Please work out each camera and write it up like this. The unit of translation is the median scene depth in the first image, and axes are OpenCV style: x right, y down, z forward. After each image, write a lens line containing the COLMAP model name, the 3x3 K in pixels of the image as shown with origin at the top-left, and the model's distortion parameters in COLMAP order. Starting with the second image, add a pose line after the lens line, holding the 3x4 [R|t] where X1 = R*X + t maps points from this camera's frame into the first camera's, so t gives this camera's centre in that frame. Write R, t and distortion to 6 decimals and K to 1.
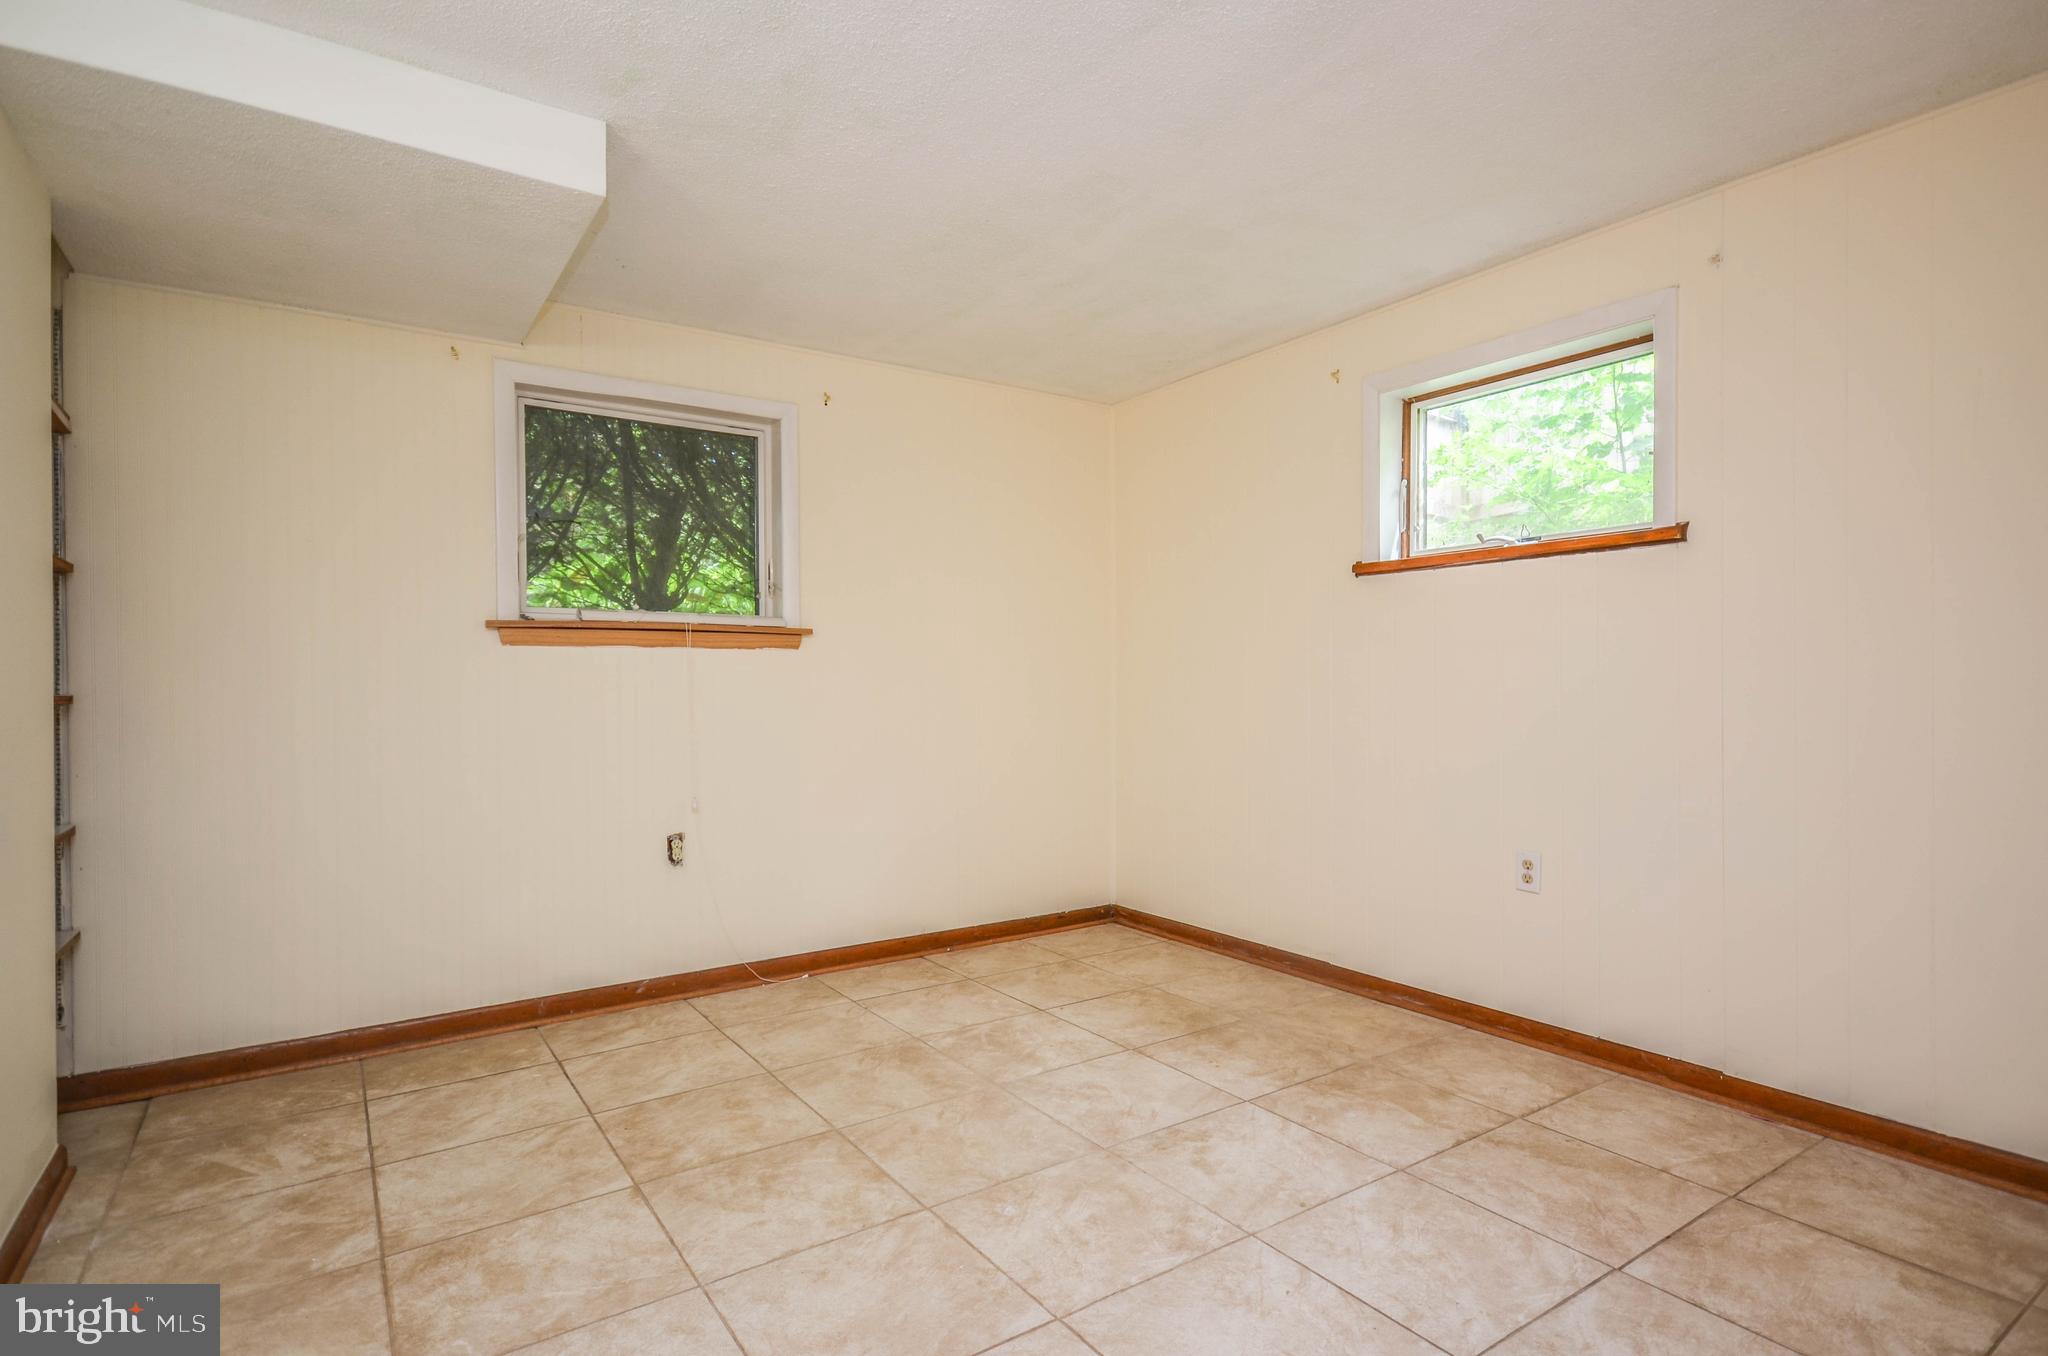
lens RADIAL K [[1042.6, 0, 1048.7], [0, 1042.6, 673.7], [0, 0, 1]] dist [-0.000164, 0.001948]
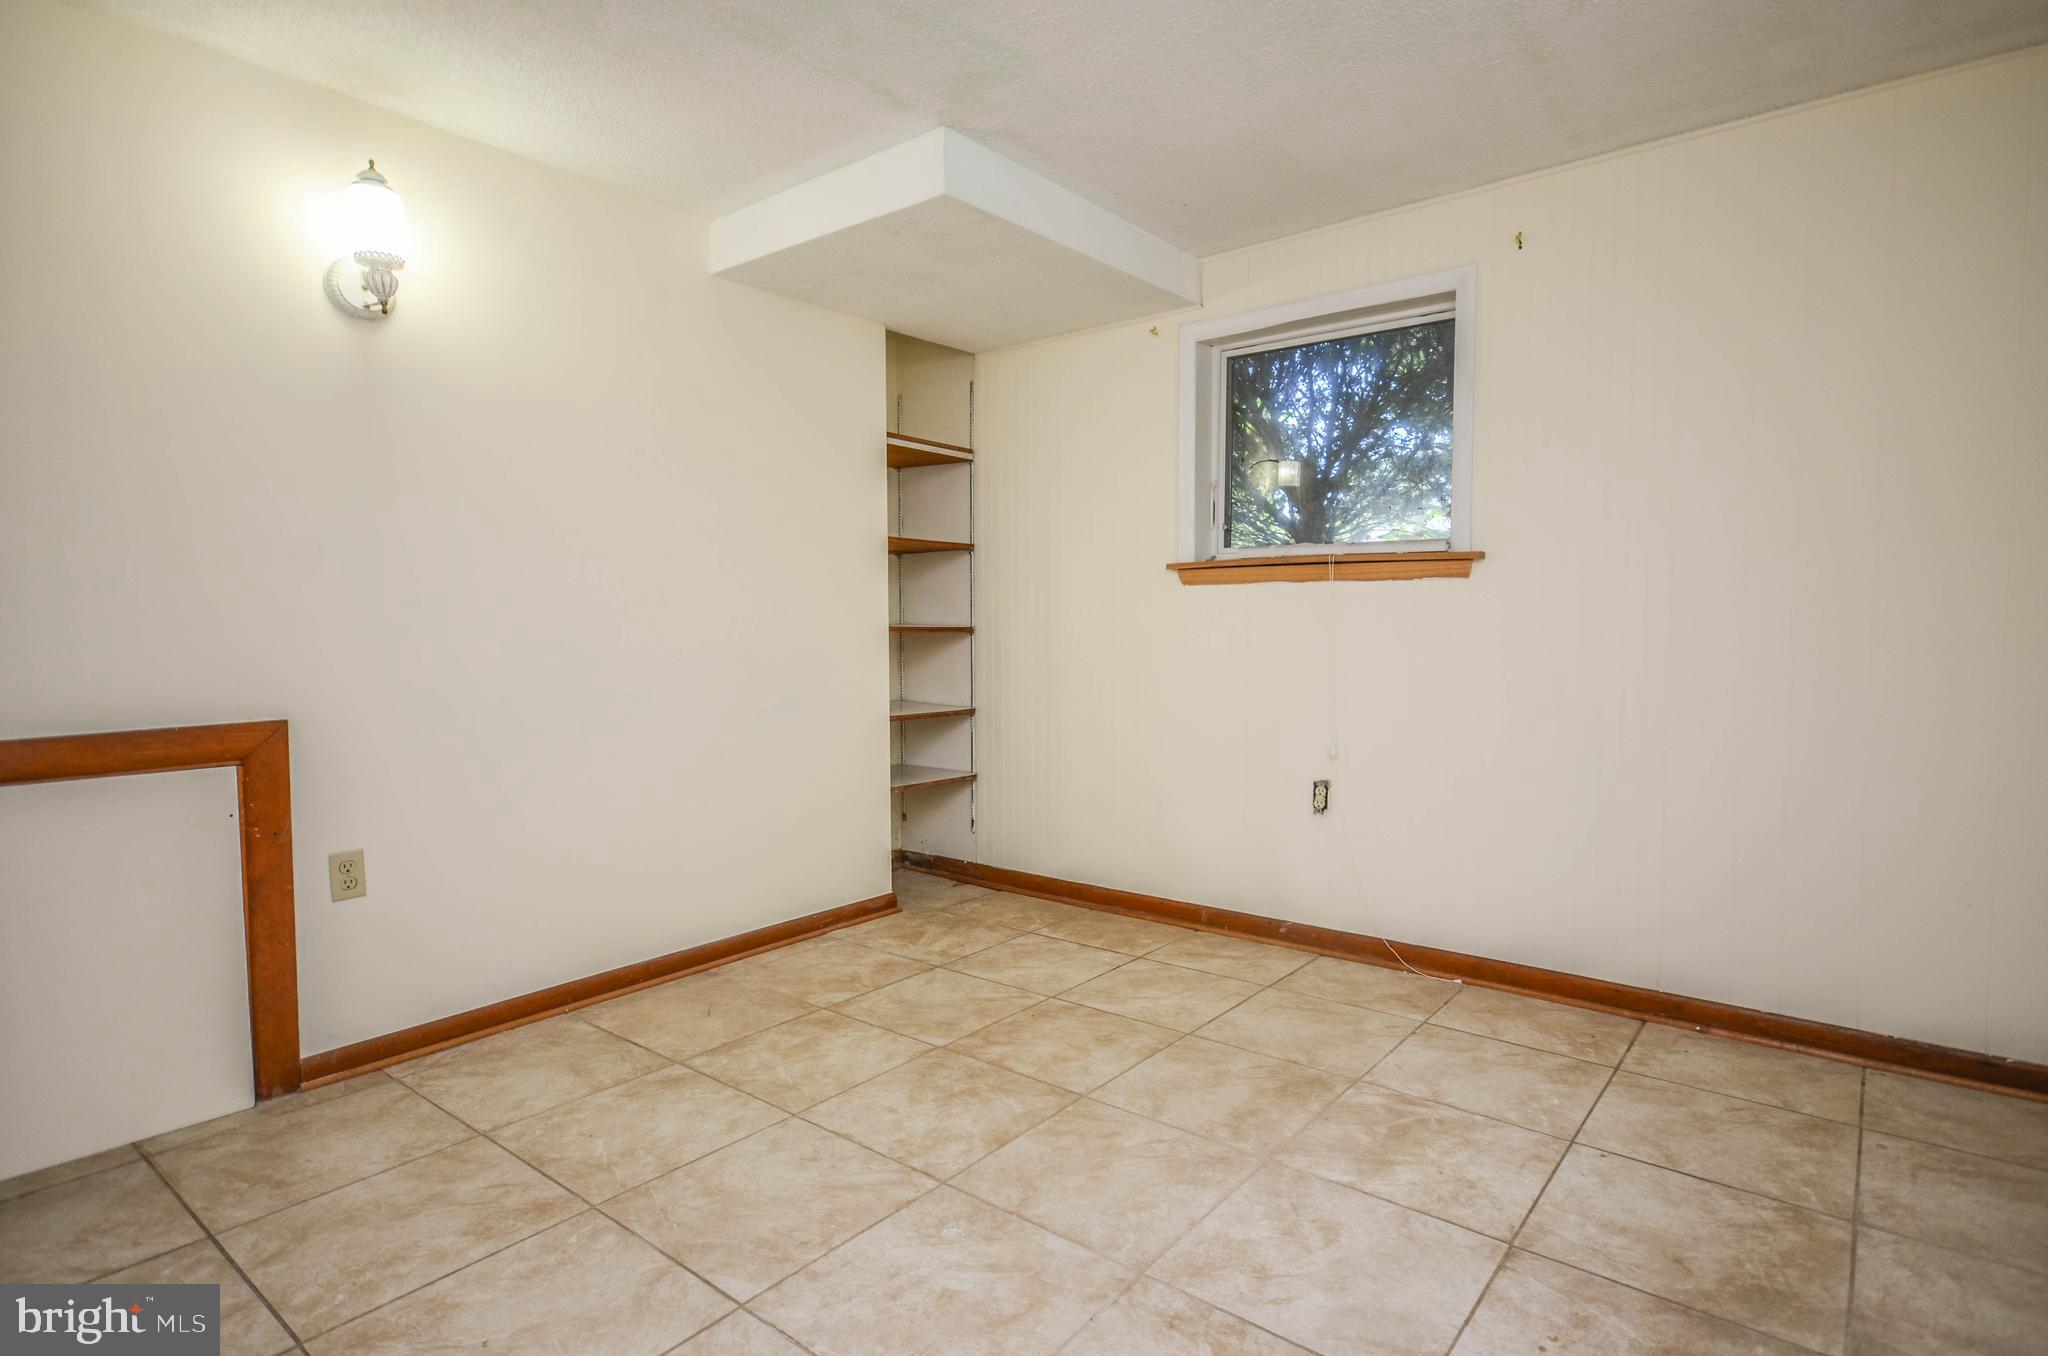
lens RADIAL K [[1042.6, 0, 1048.7], [0, 1042.6, 673.7], [0, 0, 1]] dist [-0.000164, 0.001948]
pose [[0.288061, 0.054876, -0.956038, 0.561770], [0.006654, 0.998218, 0.059302, 0.000188], [0.957589, -0.023444, 0.287183, 0.596874]]
